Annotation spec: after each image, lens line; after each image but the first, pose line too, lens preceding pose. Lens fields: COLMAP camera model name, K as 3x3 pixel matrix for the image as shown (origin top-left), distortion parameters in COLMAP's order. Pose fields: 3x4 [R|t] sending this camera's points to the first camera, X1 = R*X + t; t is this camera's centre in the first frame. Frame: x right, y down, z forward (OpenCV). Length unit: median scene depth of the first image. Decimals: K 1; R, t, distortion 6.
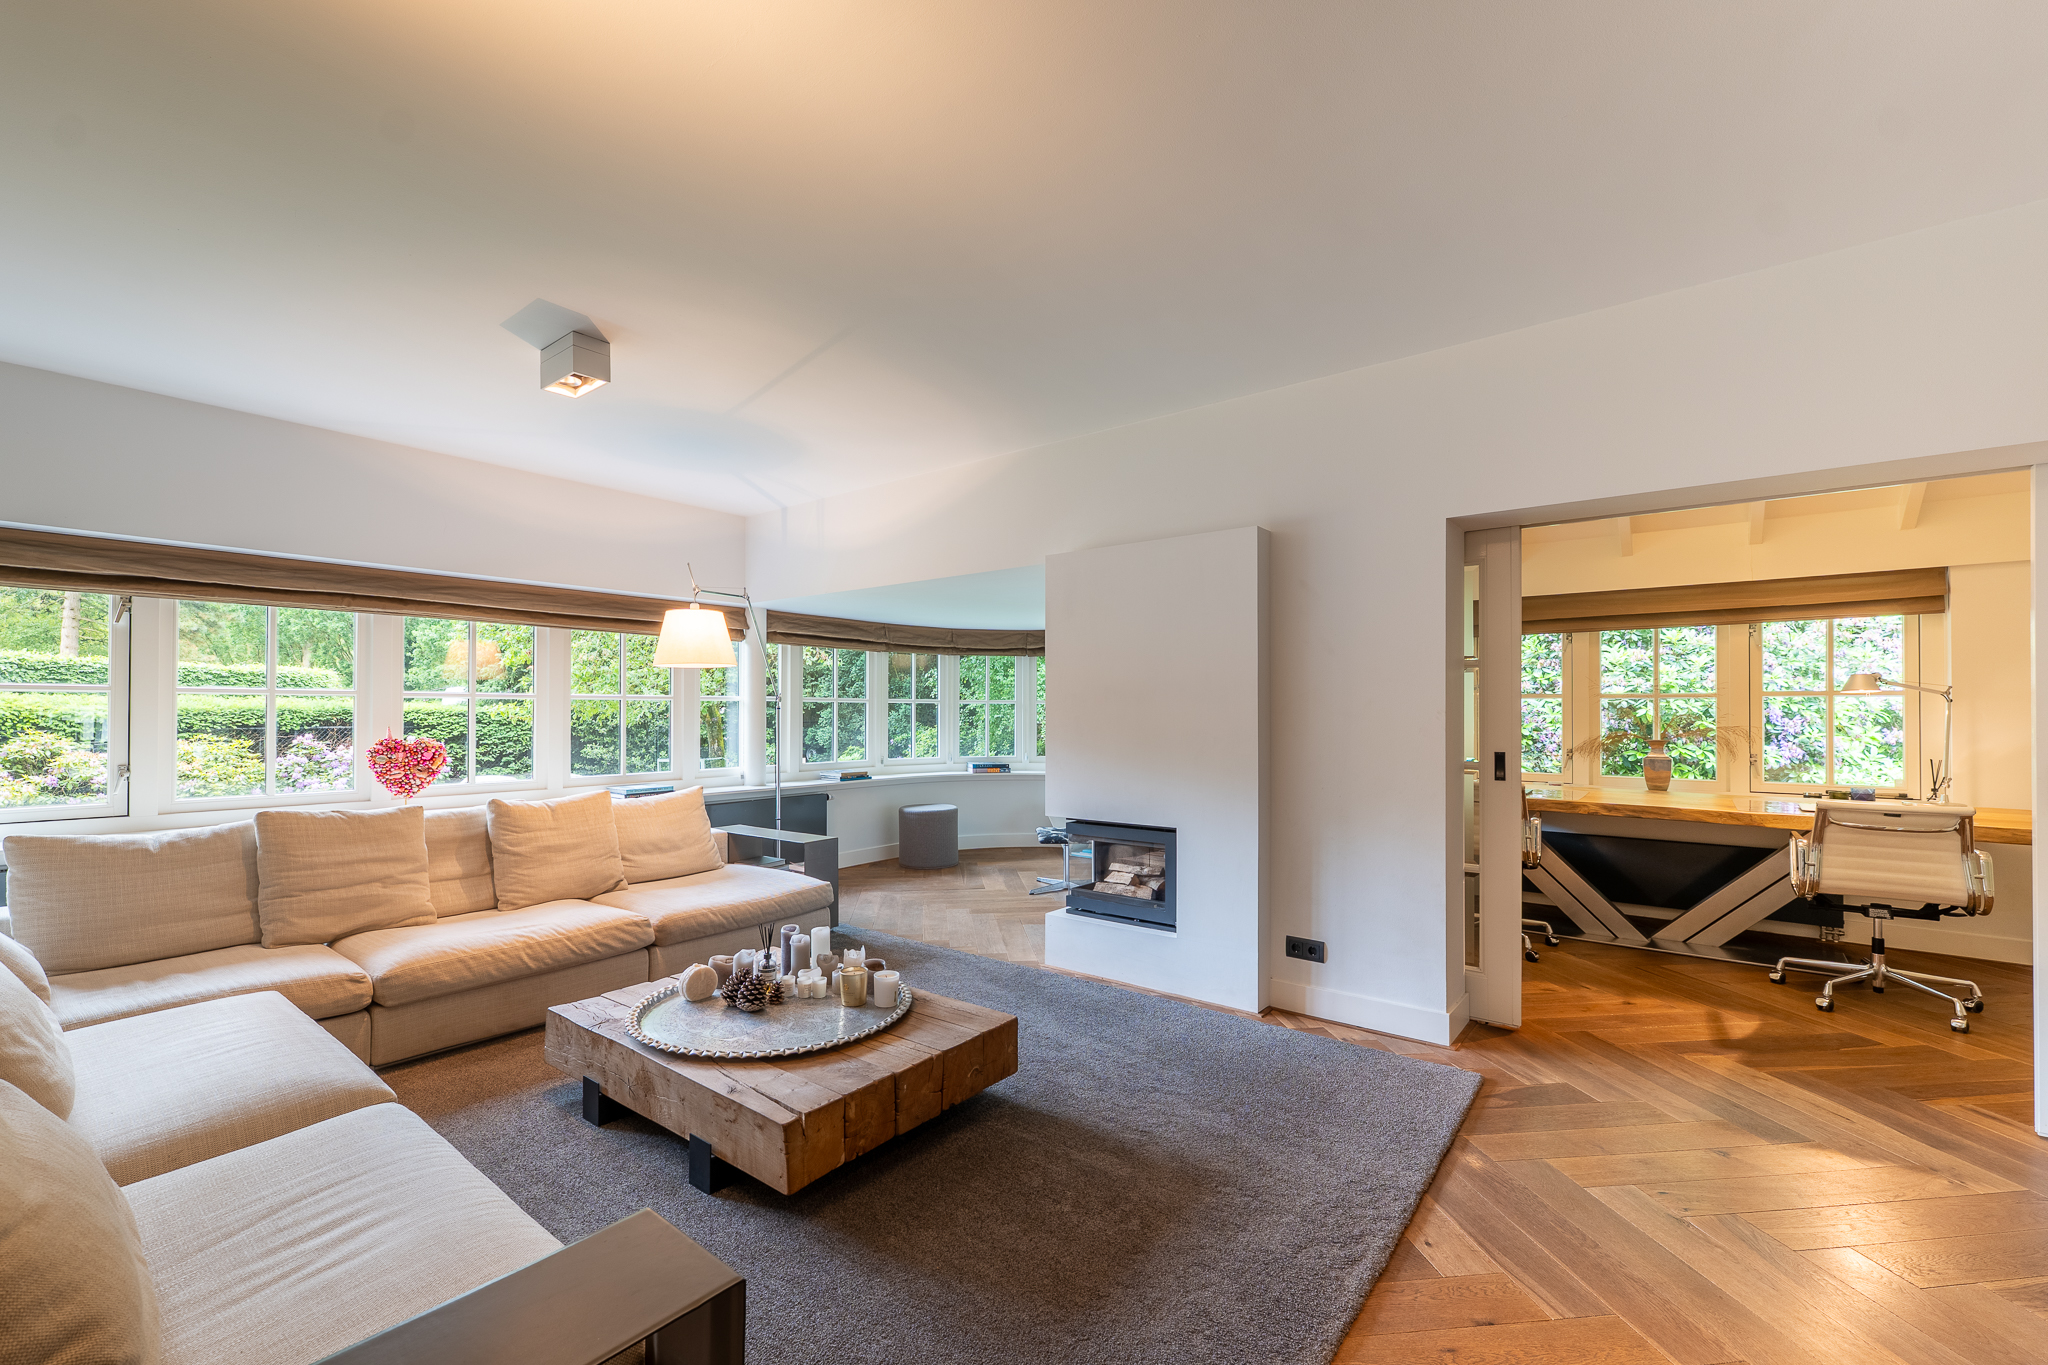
lens RADIAL K [[846.2, 0, 1023.6], [0, 846.2, 702.8], [0, 0, 1]] dist [0.001604, 0.000332]
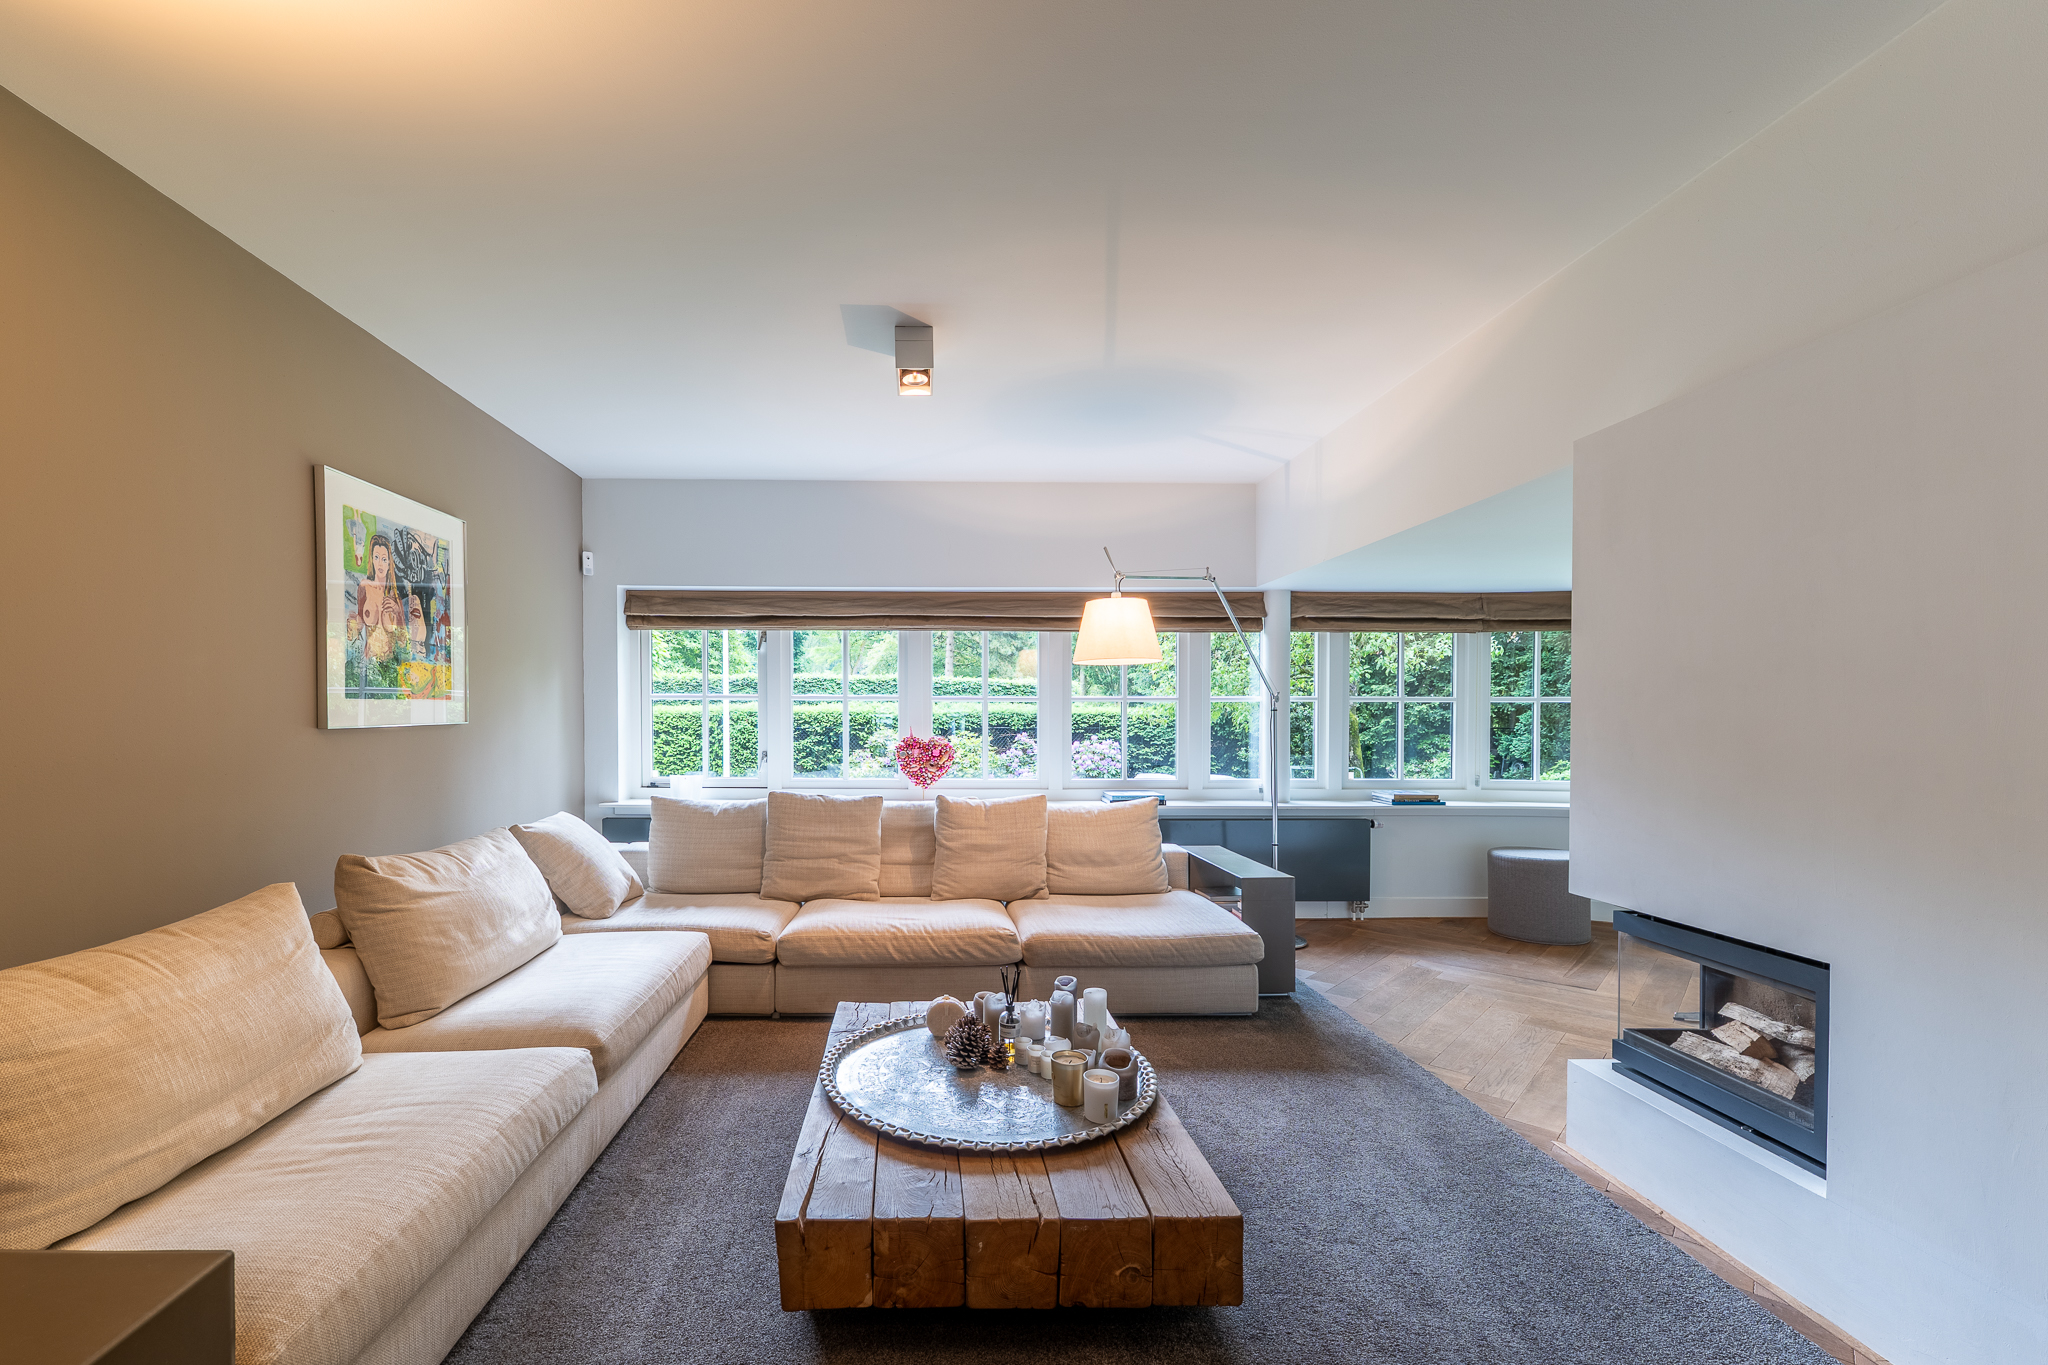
lens RADIAL K [[867.5, 0, 1022.5], [0, 867.5, 728.4], [0, 0, 1]] dist [0.001955, 0.000043]
pose [[0.629279, 0.012522, -0.777079, 0.266845], [0.006424, 0.999752, 0.021312, 0.006001], [0.777153, -0.018403, 0.629042, 0.354975]]
